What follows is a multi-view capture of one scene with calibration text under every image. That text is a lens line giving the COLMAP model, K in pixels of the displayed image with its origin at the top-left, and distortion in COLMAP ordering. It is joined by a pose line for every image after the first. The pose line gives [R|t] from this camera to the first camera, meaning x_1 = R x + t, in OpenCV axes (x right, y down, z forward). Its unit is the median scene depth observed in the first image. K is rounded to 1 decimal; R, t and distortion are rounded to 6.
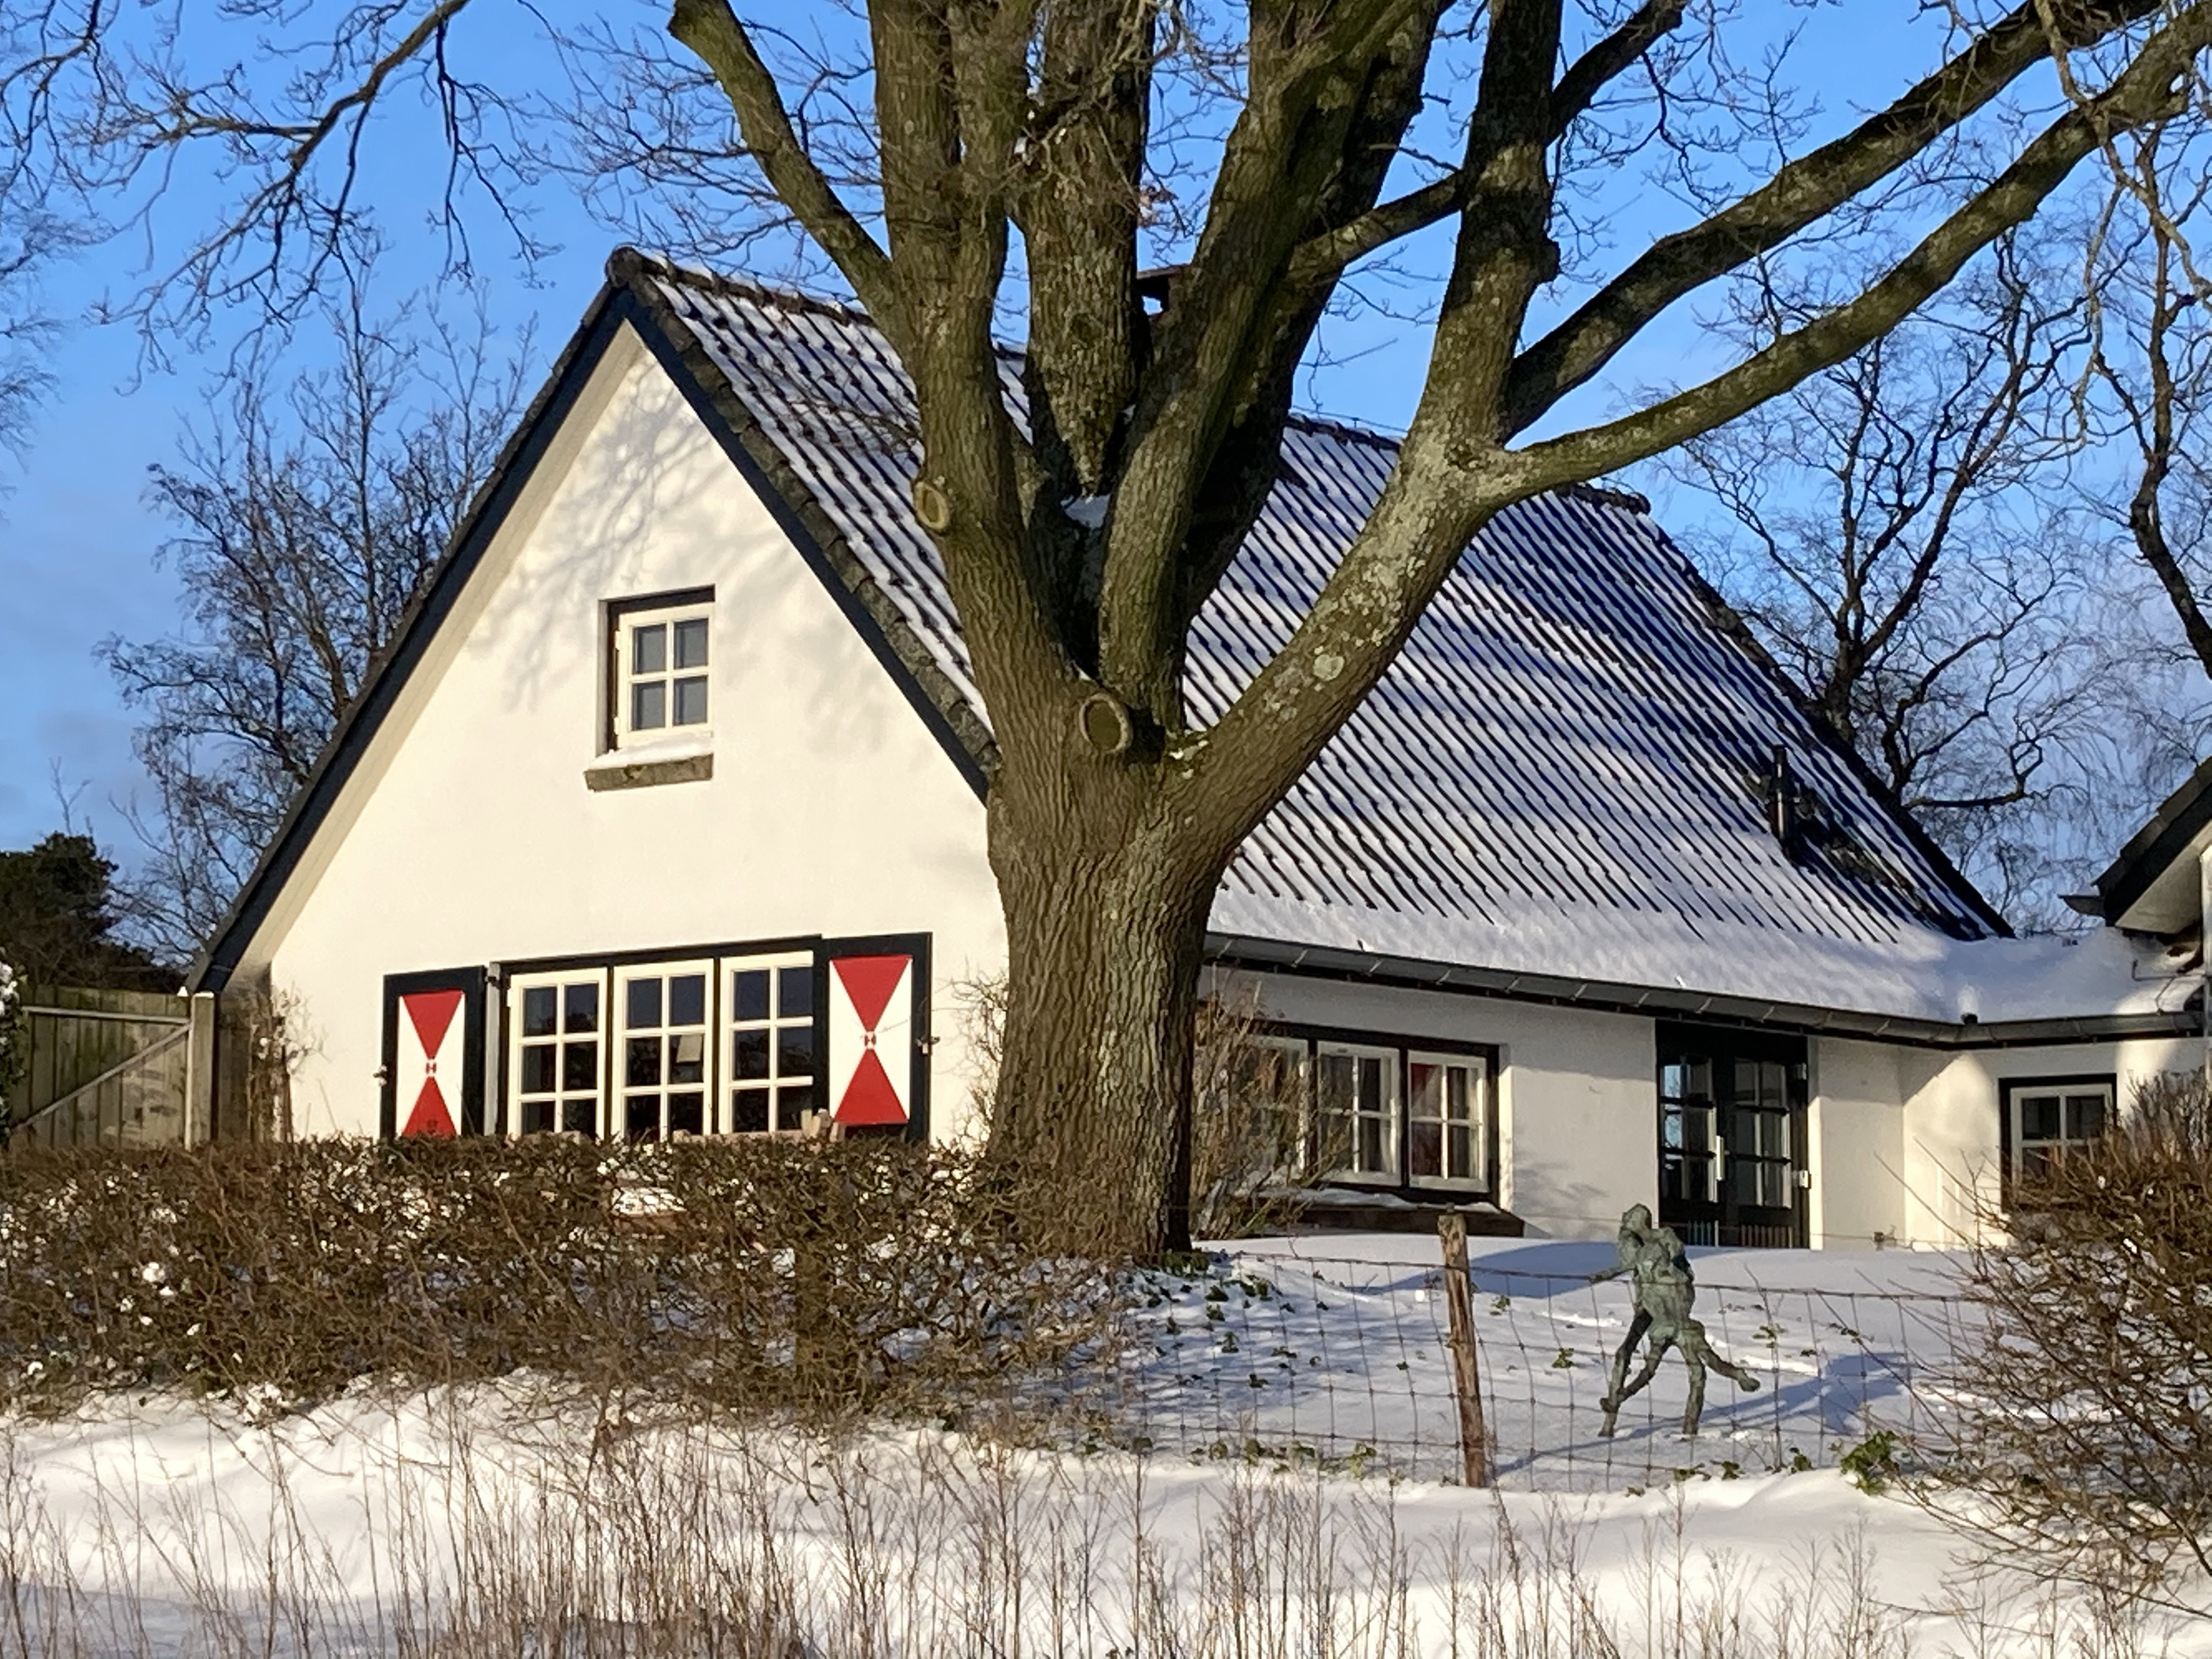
lens RADIAL K [[5442.3, 0, 1102.3], [0, 5442.3, 834.3], [0, 0, 1]] dist [0.092682, 0.000000]
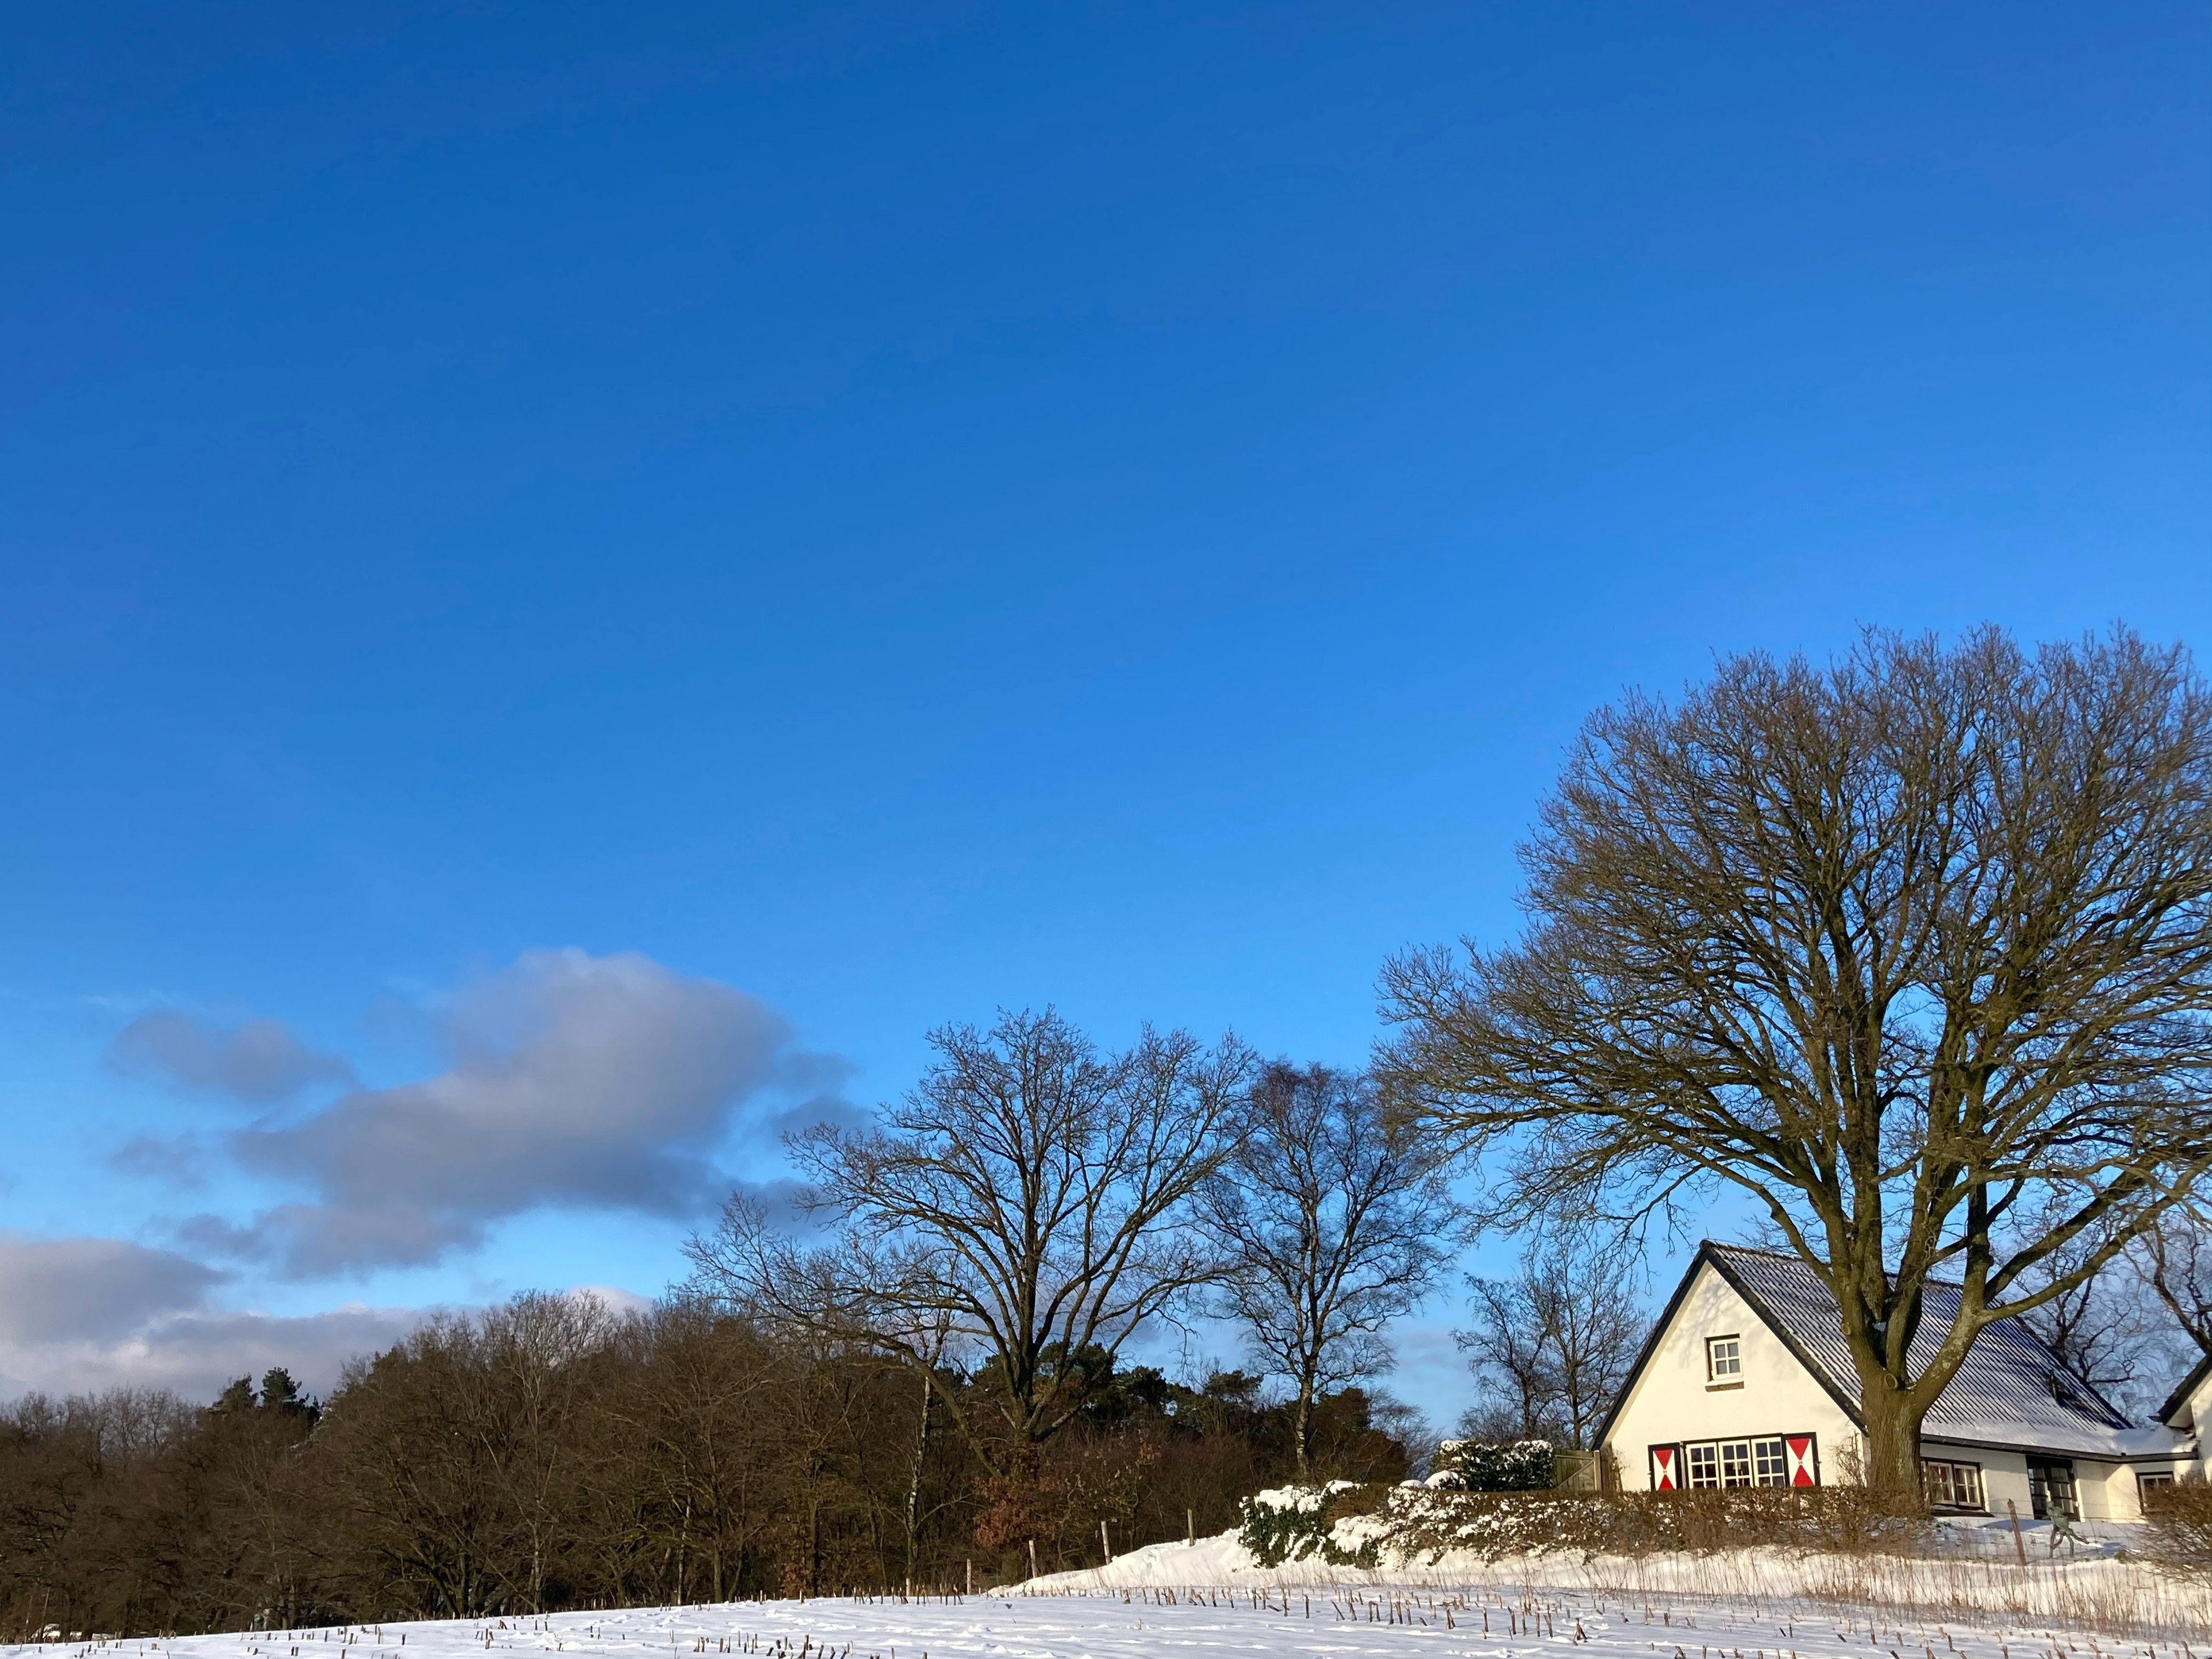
lens RADIAL K [[2223.5, 0, 1112.3], [0, 2223.5, 815.4], [0, 0, 1]] dist [0.015671, 0.000000]
pose [[0.969654, -0.077448, -0.231891, -0.104130], [0.018347, 0.968875, -0.246870, -0.020799], [0.243793, 0.235124, 0.940894, -0.588021]]
